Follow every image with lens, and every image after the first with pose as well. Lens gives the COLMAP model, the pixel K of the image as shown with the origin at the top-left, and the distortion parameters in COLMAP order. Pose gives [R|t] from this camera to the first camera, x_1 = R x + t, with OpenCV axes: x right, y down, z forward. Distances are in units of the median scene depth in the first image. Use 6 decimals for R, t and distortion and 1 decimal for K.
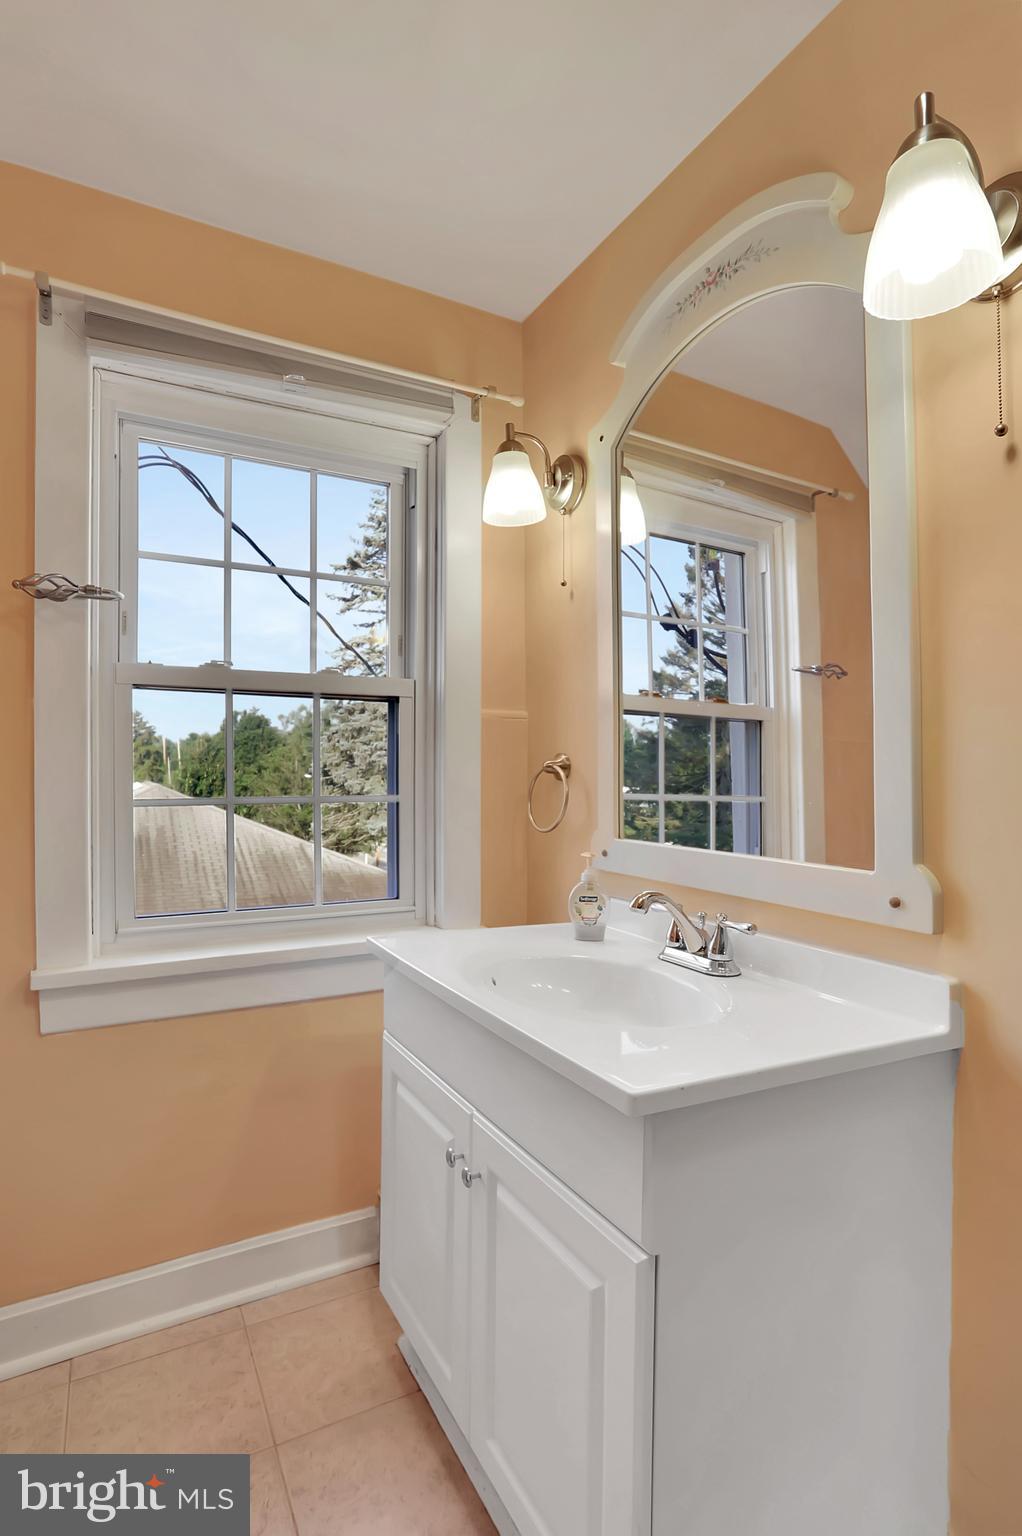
lens RADIAL K [[767.6, 0, 495.4], [0, 767.6, 789.4], [0, 0, 1]] dist [-0.058933, 0.026954]
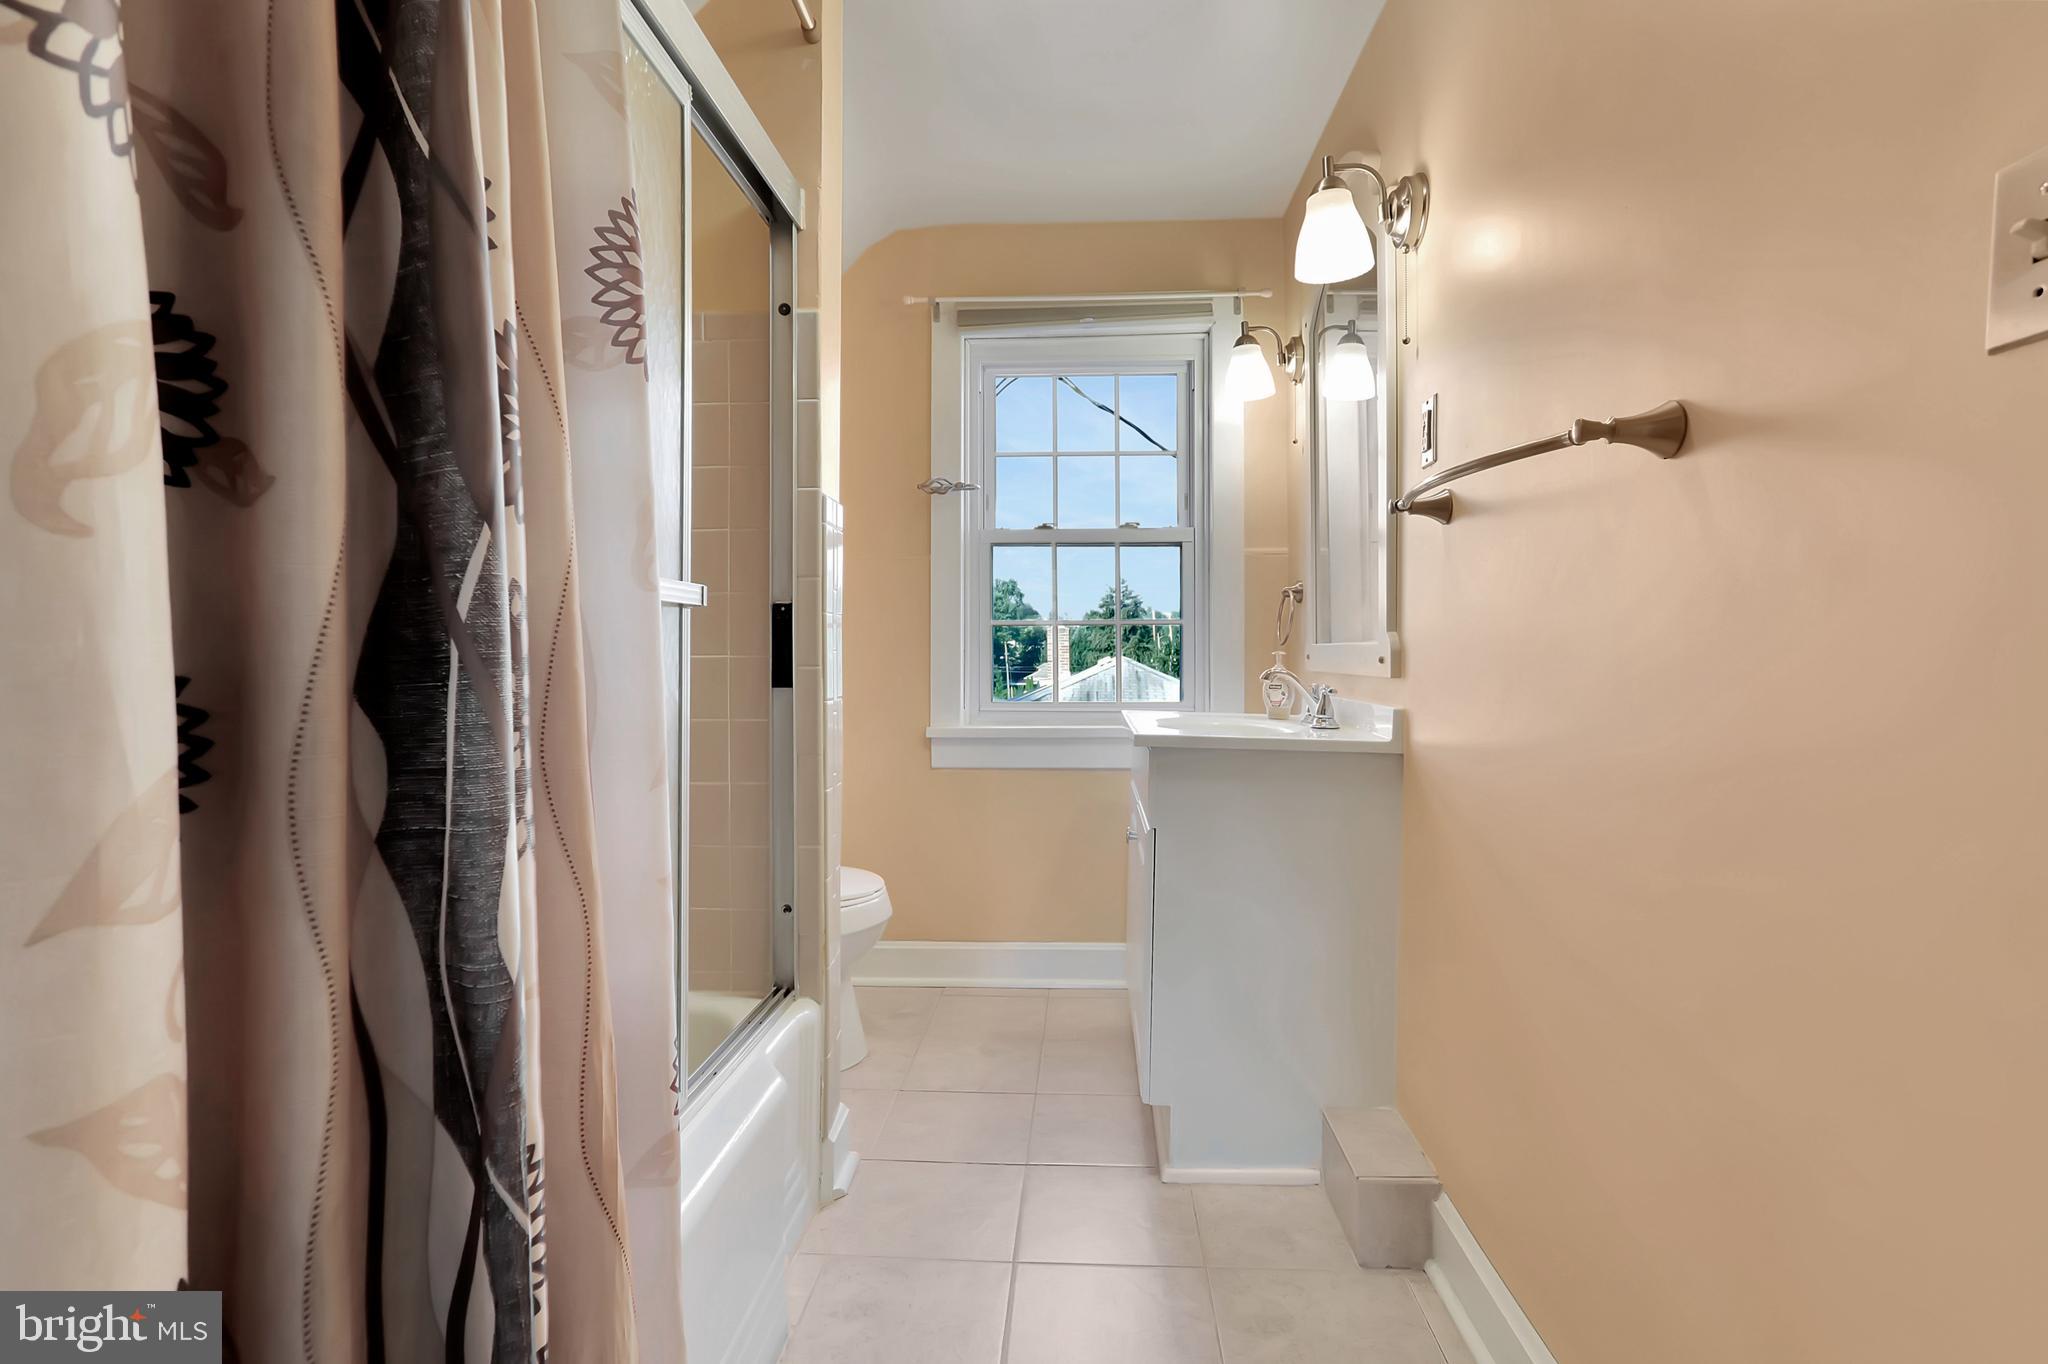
lens RADIAL K [[1023.4, 0, 1002.4], [0, 1023.4, 683.4], [0, 0, 1]] dist [-0.058933, 0.026954]
pose [[0.841624, 0.013382, -0.539899, 0.591359], [-0.010671, 0.999910, 0.008151, 0.112502], [0.539959, -0.001099, 0.841690, -0.639891]]
